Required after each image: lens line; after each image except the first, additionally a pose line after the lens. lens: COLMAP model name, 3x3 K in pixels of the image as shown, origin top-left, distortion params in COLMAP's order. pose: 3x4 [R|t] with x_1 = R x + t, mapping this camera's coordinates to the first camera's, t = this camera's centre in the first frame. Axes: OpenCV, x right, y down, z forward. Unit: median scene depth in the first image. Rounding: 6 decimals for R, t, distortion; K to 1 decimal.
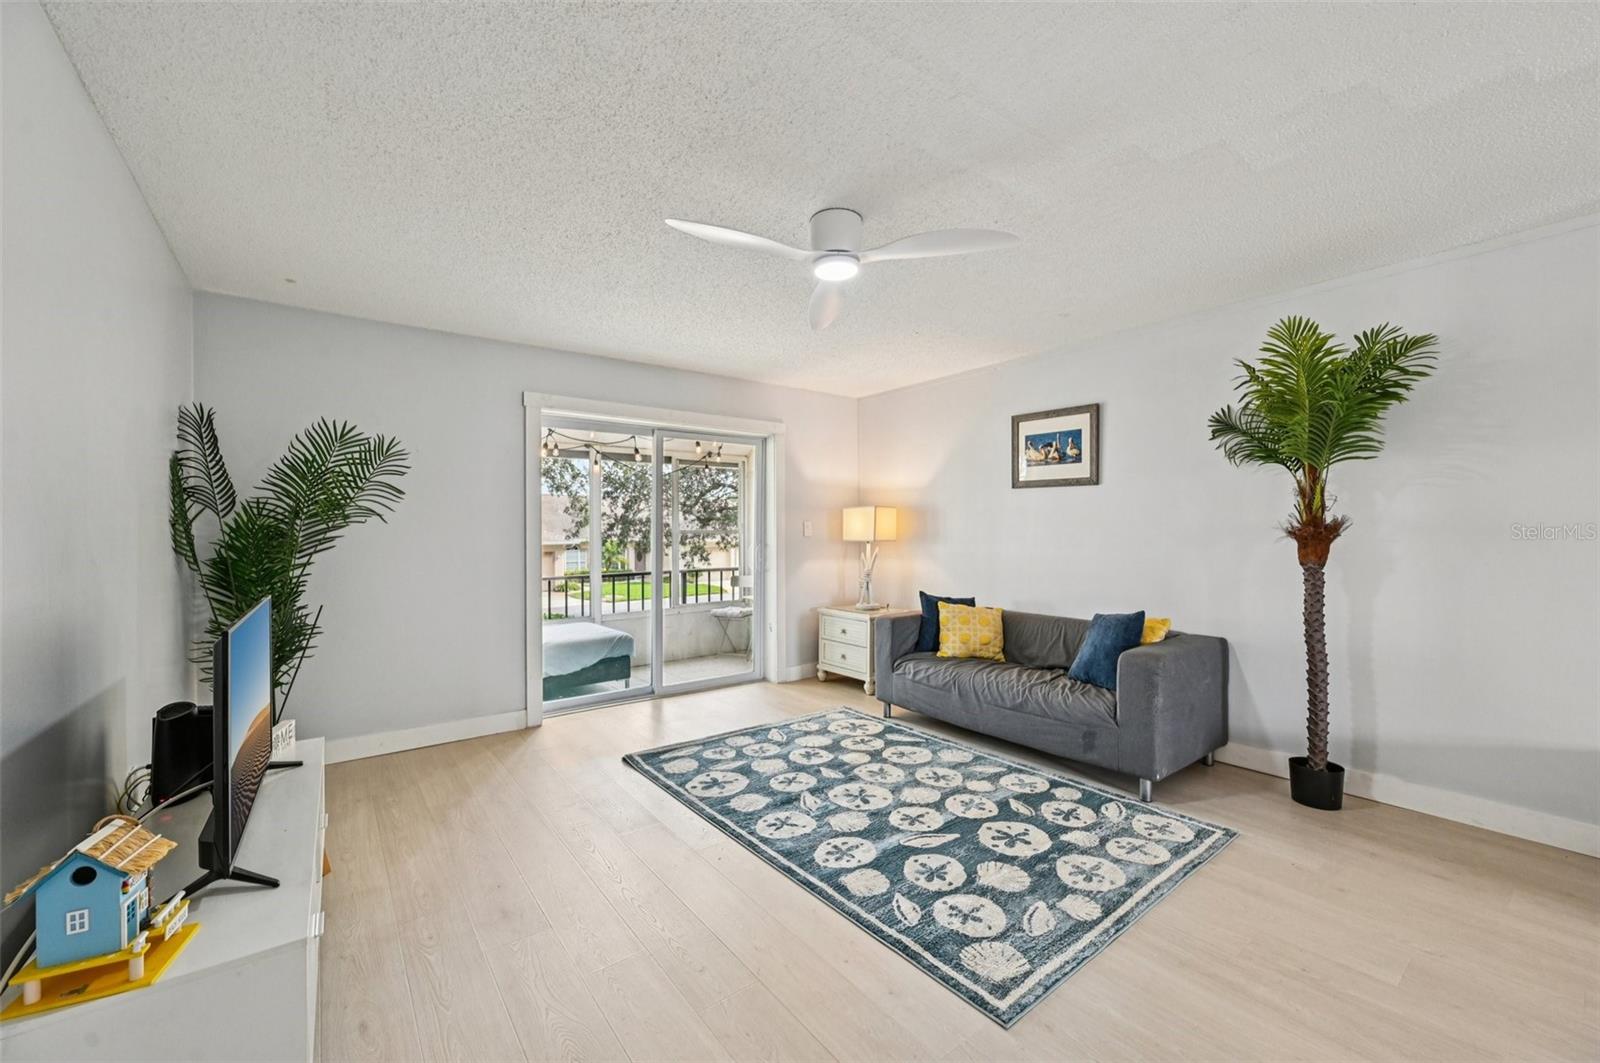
lens RADIAL K [[632.5, 0, 799.2], [0, 632.5, 533.8], [0, 0, 1]] dist [-0.002008, -0.000311]
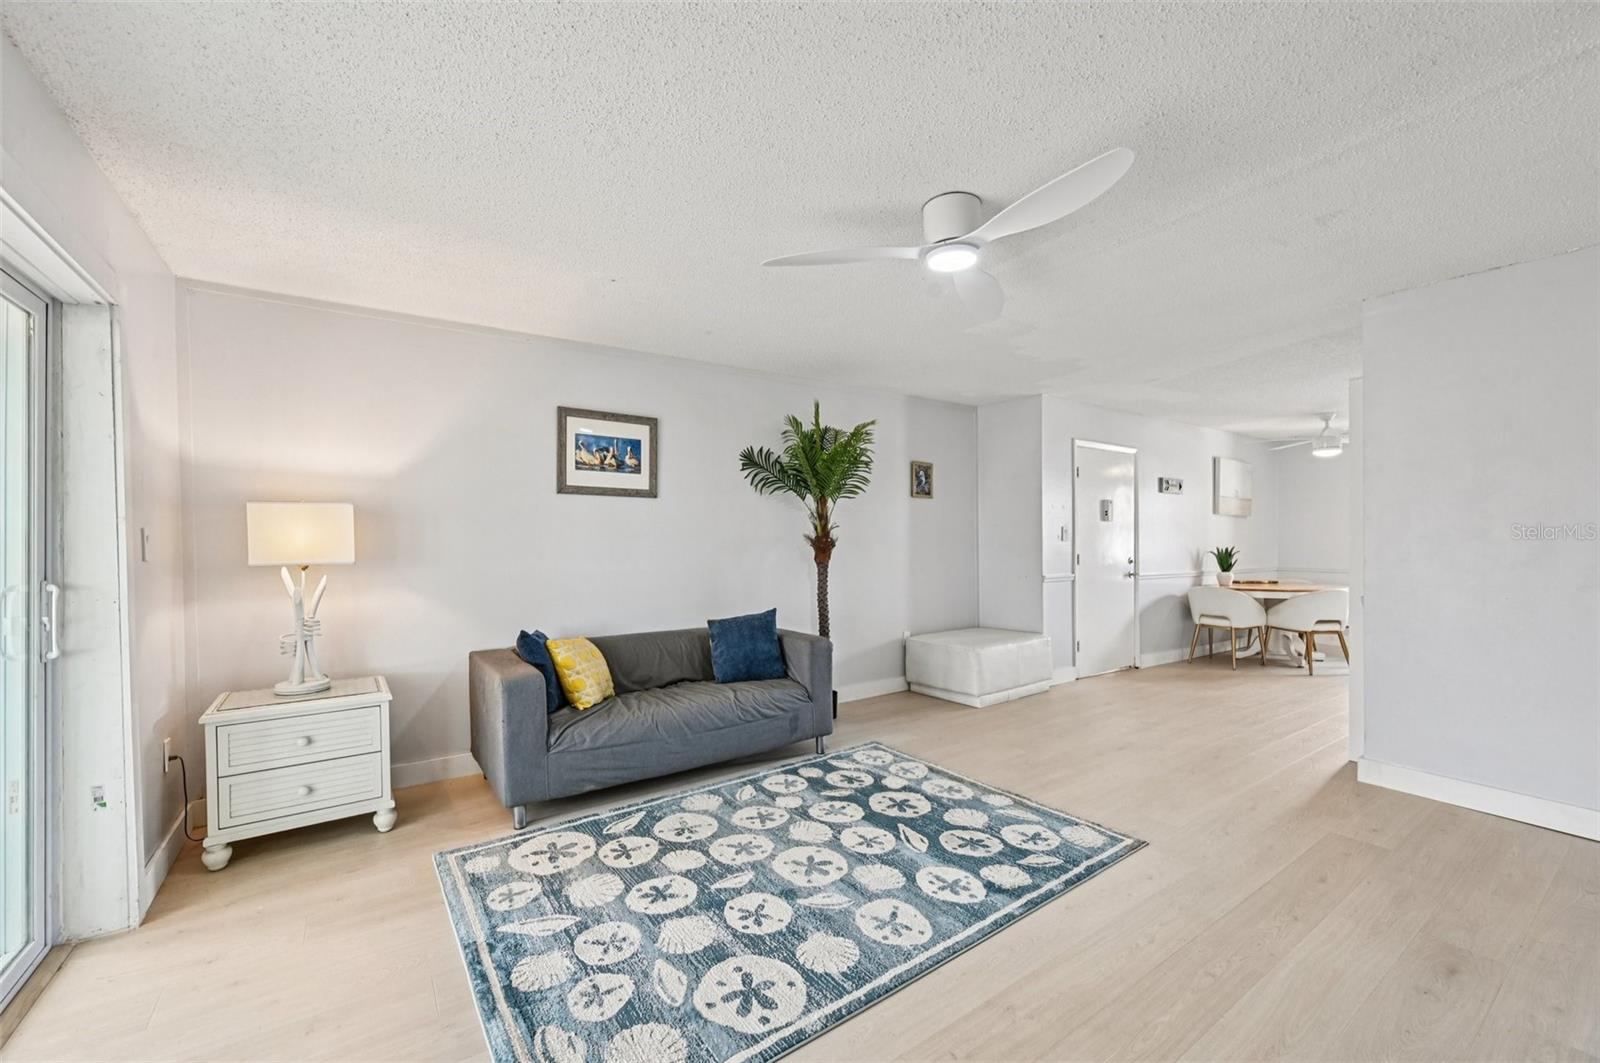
lens RADIAL K [[632.5, 0, 799.2], [0, 632.5, 533.8], [0, 0, 1]] dist [-0.002008, -0.000311]
pose [[0.049182, 0.013469, 0.998699, -0.668738], [0.013978, 0.999802, -0.014172, -0.001745], [-0.998692, 0.014657, 0.048984, 0.892985]]
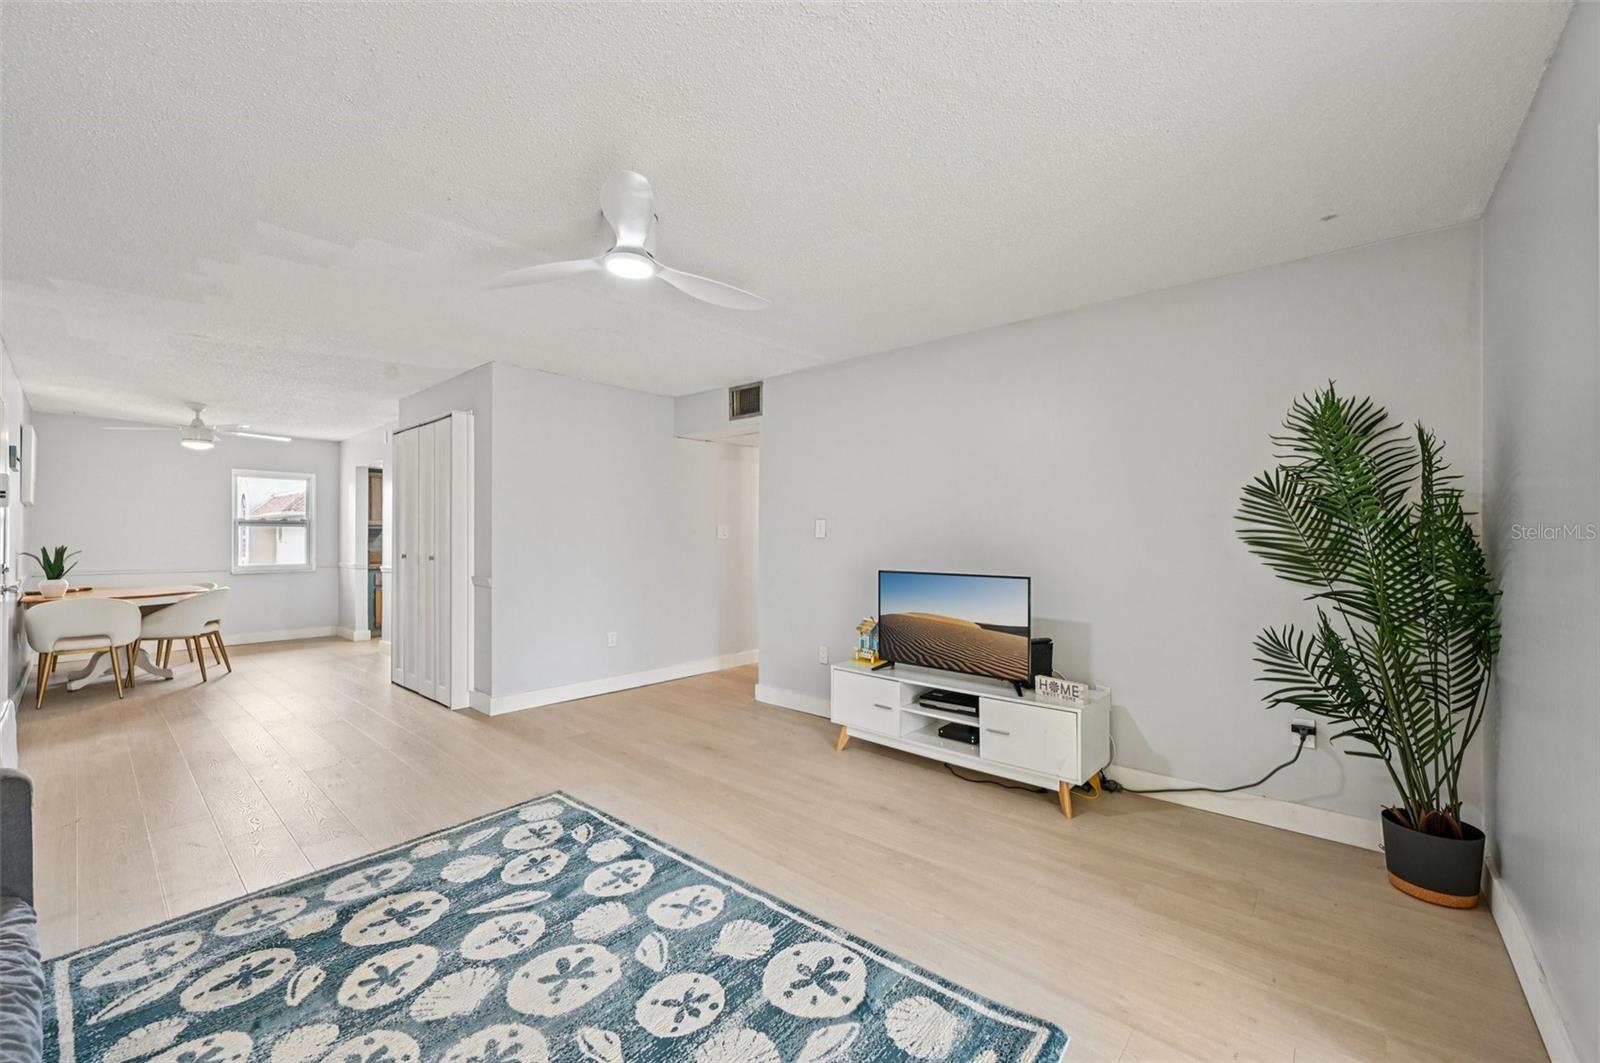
lens RADIAL K [[633.8, 0, 791.0], [0, 633.8, 534.9], [0, 0, 1]] dist [-0.000720, -0.000051]
pose [[-0.980972, 0.001203, -0.194144, 0.003527], [-0.000104, 0.999977, 0.006726, -0.008525], [0.194148, 0.006618, -0.980950, 1.502984]]
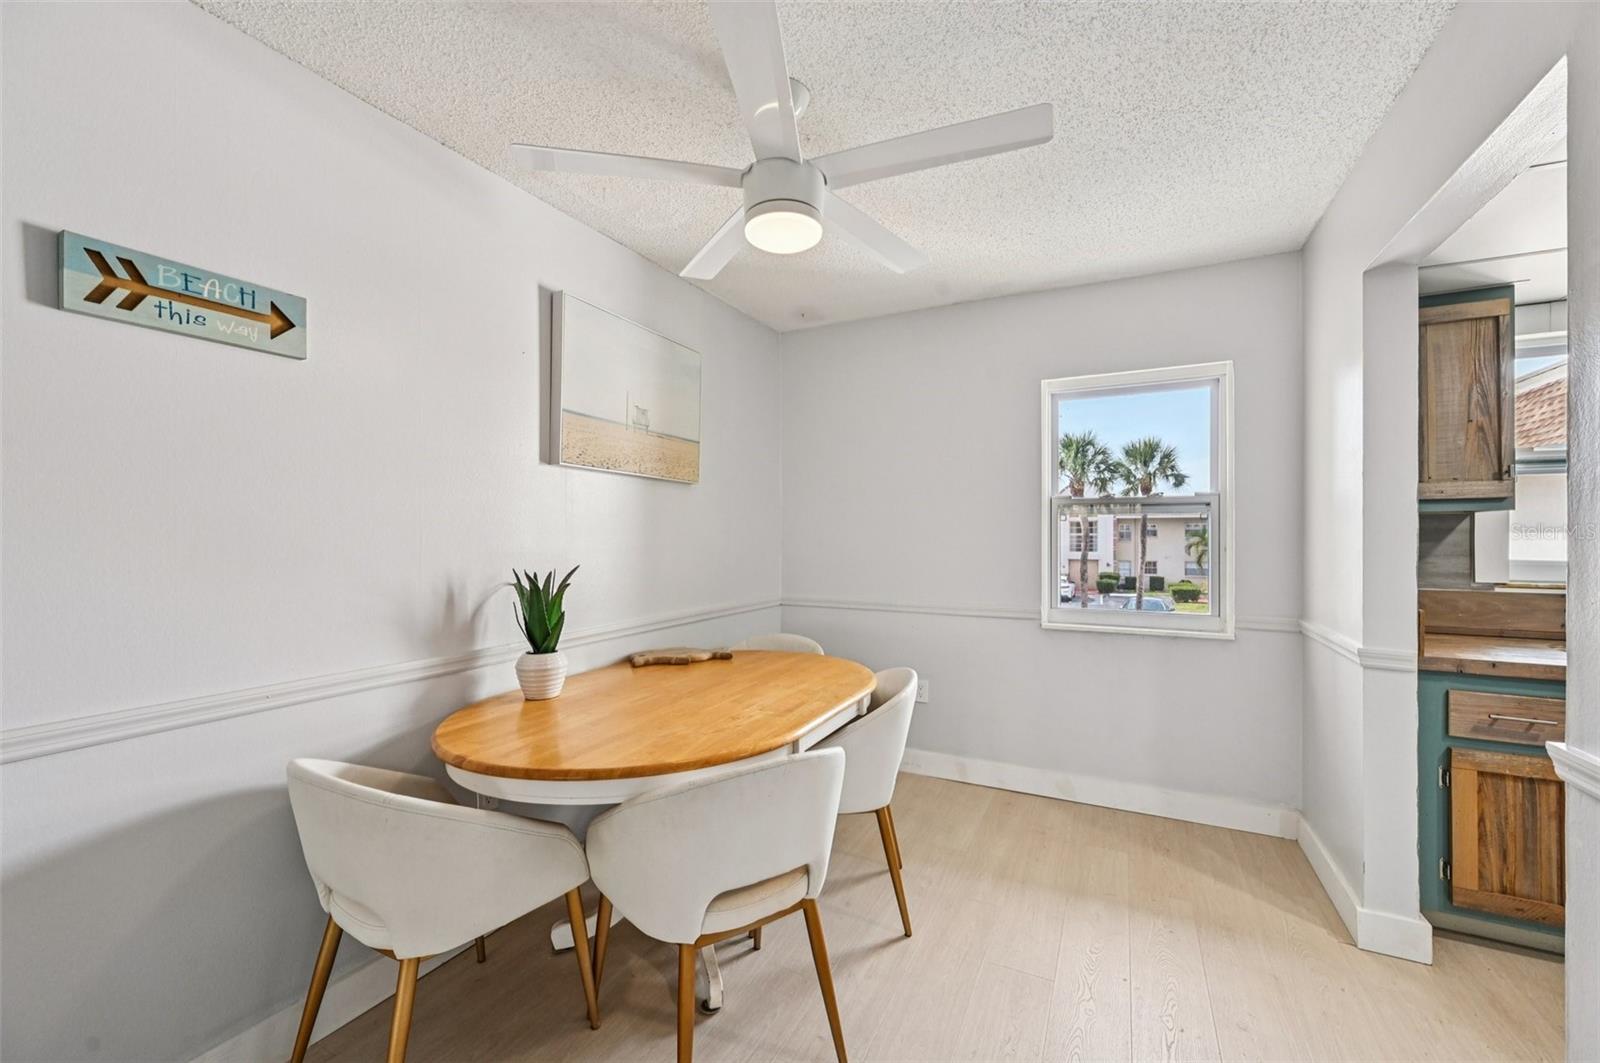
lens RADIAL K [[632.5, 0, 799.2], [0, 632.5, 533.8], [0, 0, 1]] dist [-0.002008, -0.000311]
pose [[-0.439076, 0.000701, 0.898450, 0.835373], [0.011536, 0.999922, 0.004858, -0.004495], [-0.898376, 0.012497, -0.439049, -0.385633]]
